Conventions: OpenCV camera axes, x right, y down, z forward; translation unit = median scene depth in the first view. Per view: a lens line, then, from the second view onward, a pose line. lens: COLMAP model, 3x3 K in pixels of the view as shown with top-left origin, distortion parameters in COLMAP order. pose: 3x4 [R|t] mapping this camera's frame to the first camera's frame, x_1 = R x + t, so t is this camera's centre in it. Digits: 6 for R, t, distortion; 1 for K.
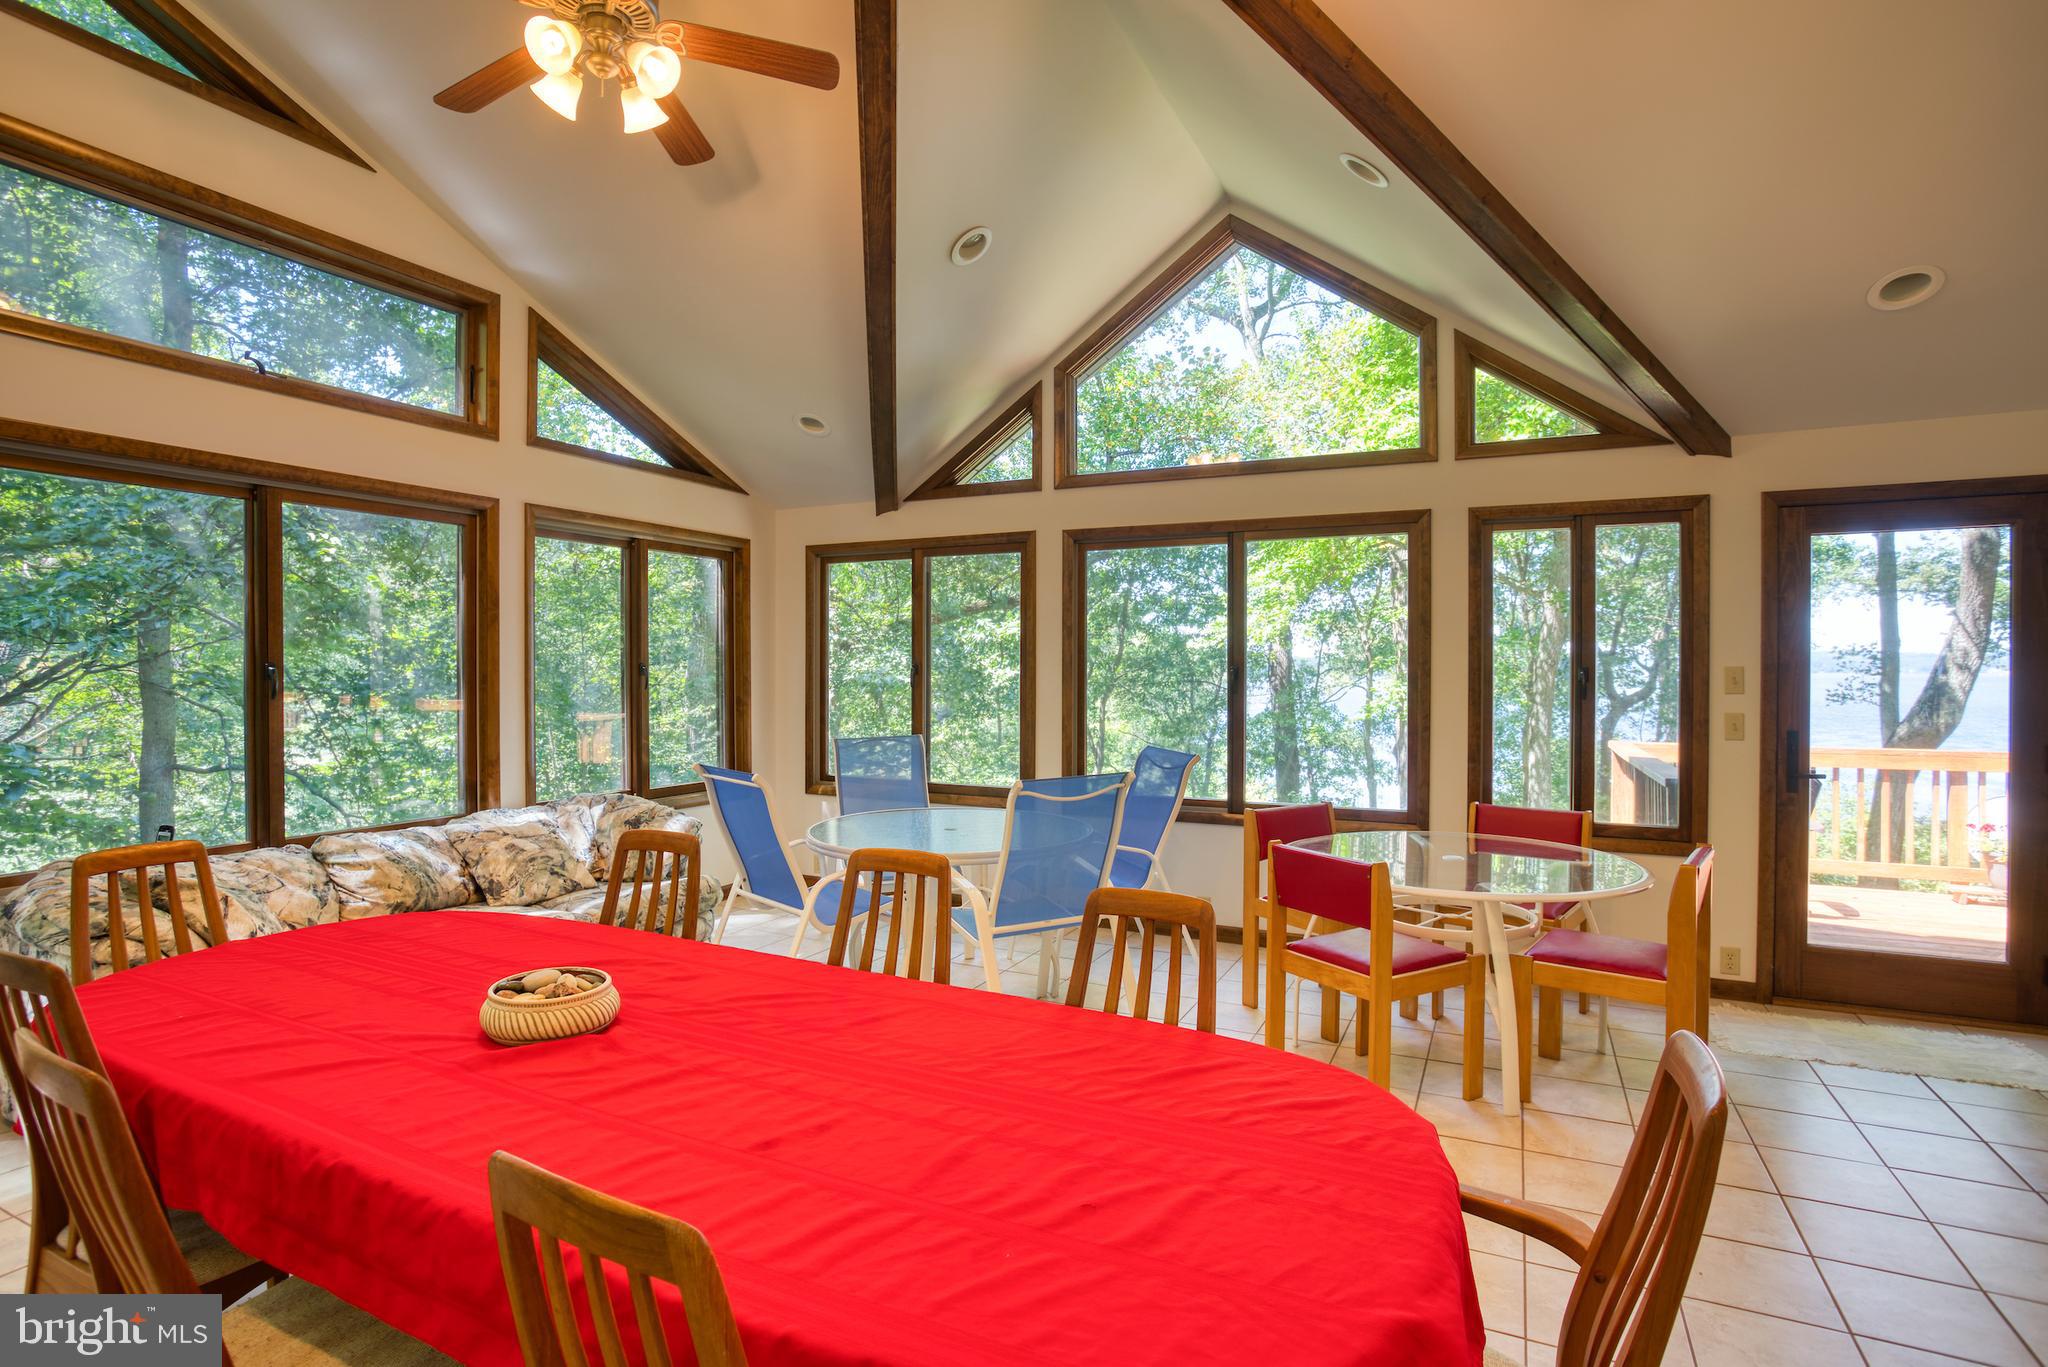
lens RADIAL K [[1011.2, 0, 1024.0], [0, 1011.2, 683.5], [0, 0, 1]] dist [0.001152, 0.000041]
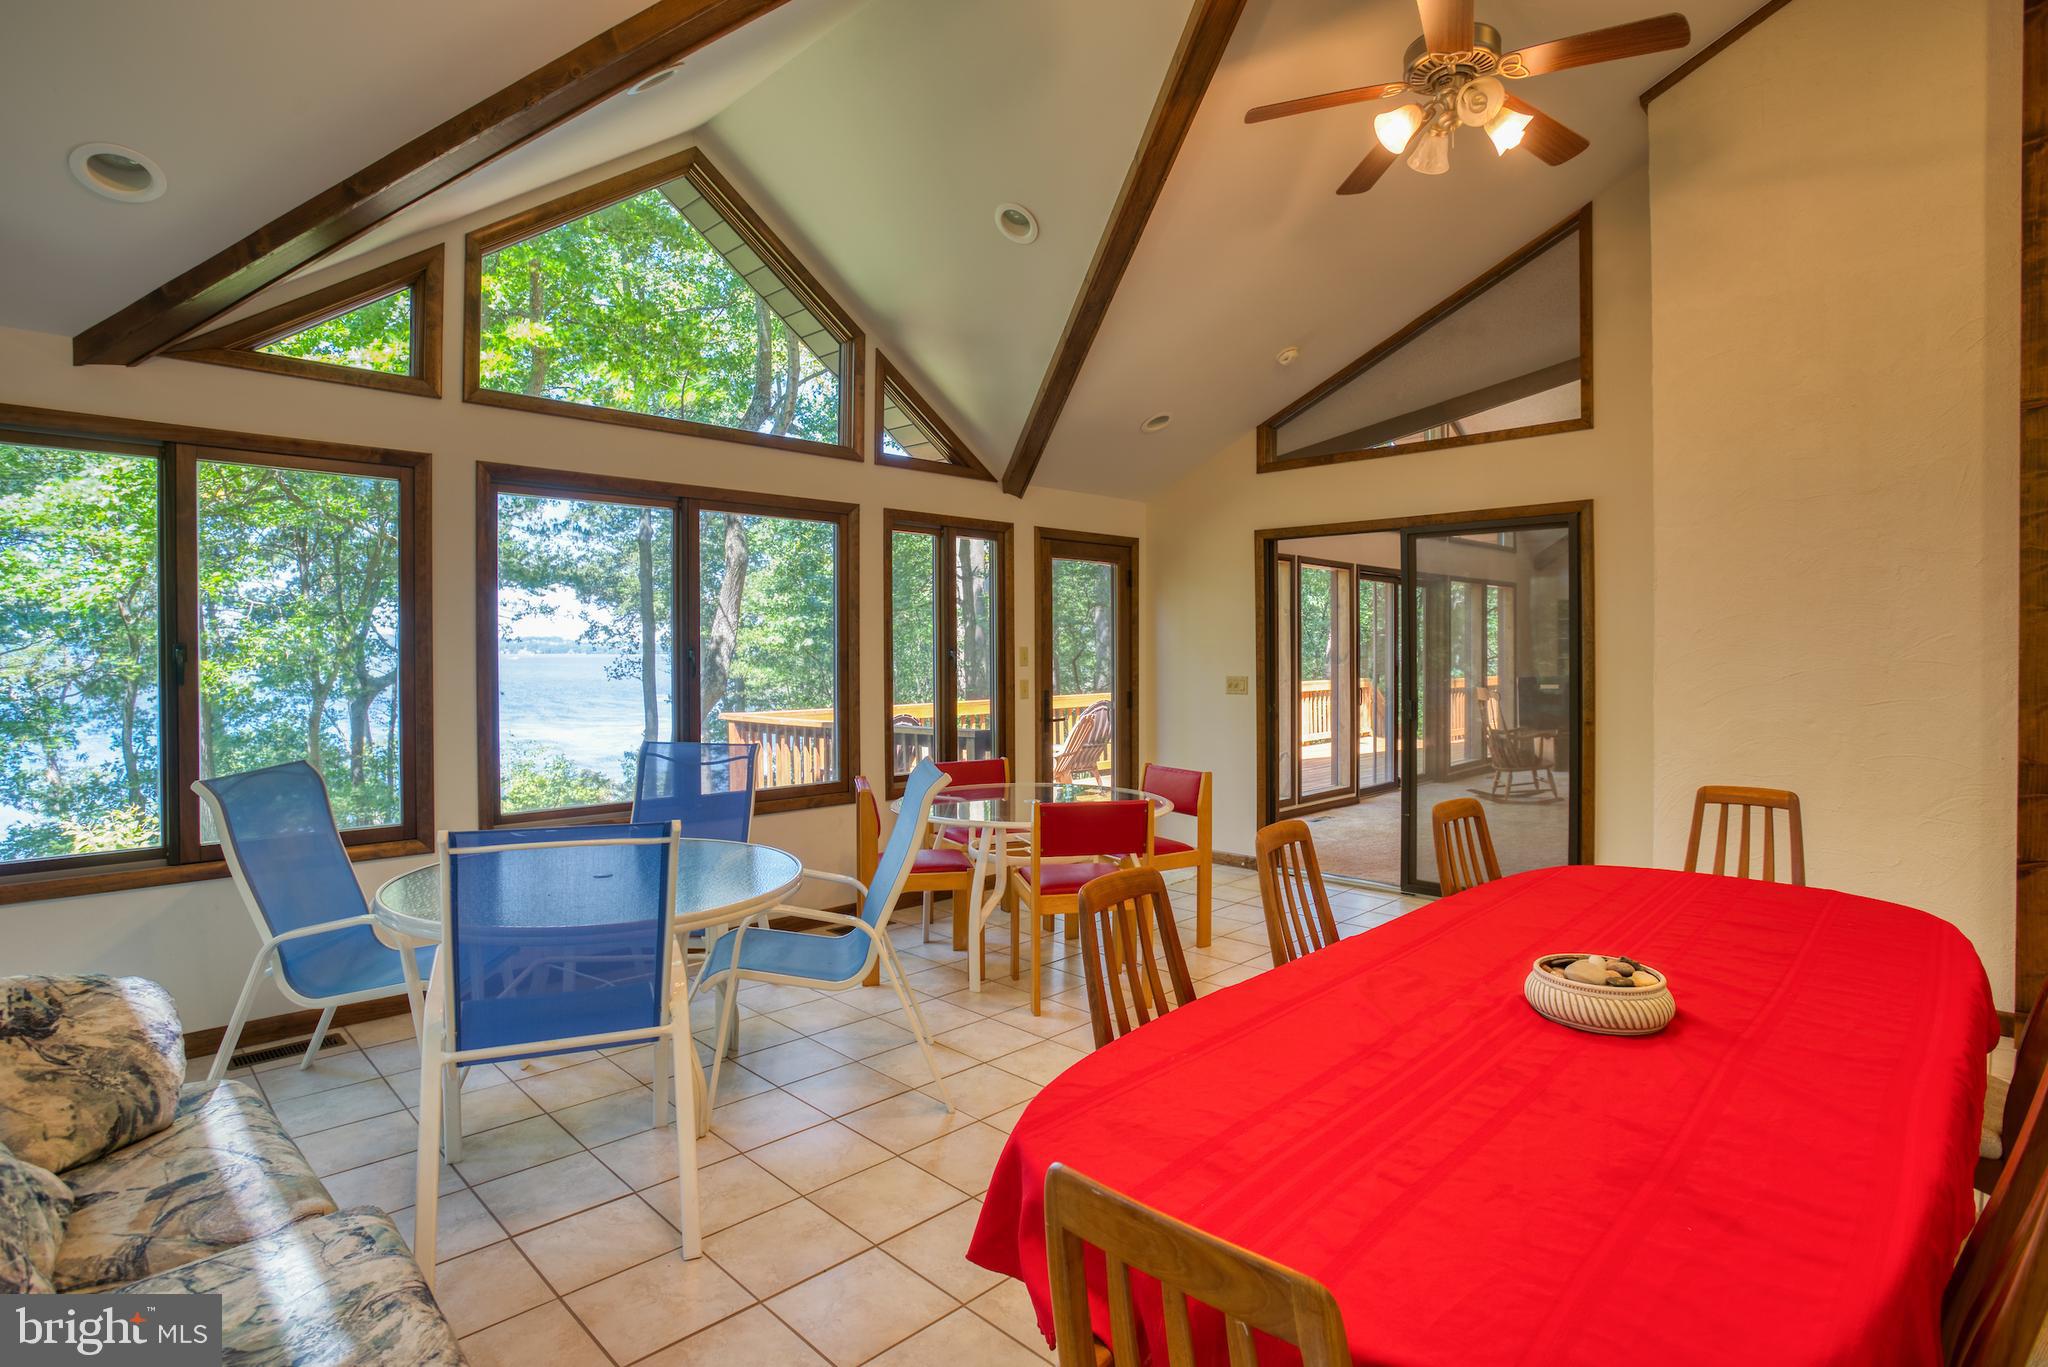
lens RADIAL K [[1044.1, 0, 1024.6], [0, 1044.1, 643.9], [0, 0, 1]] dist [-0.011793, 0.000005]
pose [[0.346392, -0.010207, 0.938034, -0.637021], [0.002496, 0.999947, 0.009958, -0.028616], [-0.938086, -0.001108, 0.346400, 0.431579]]
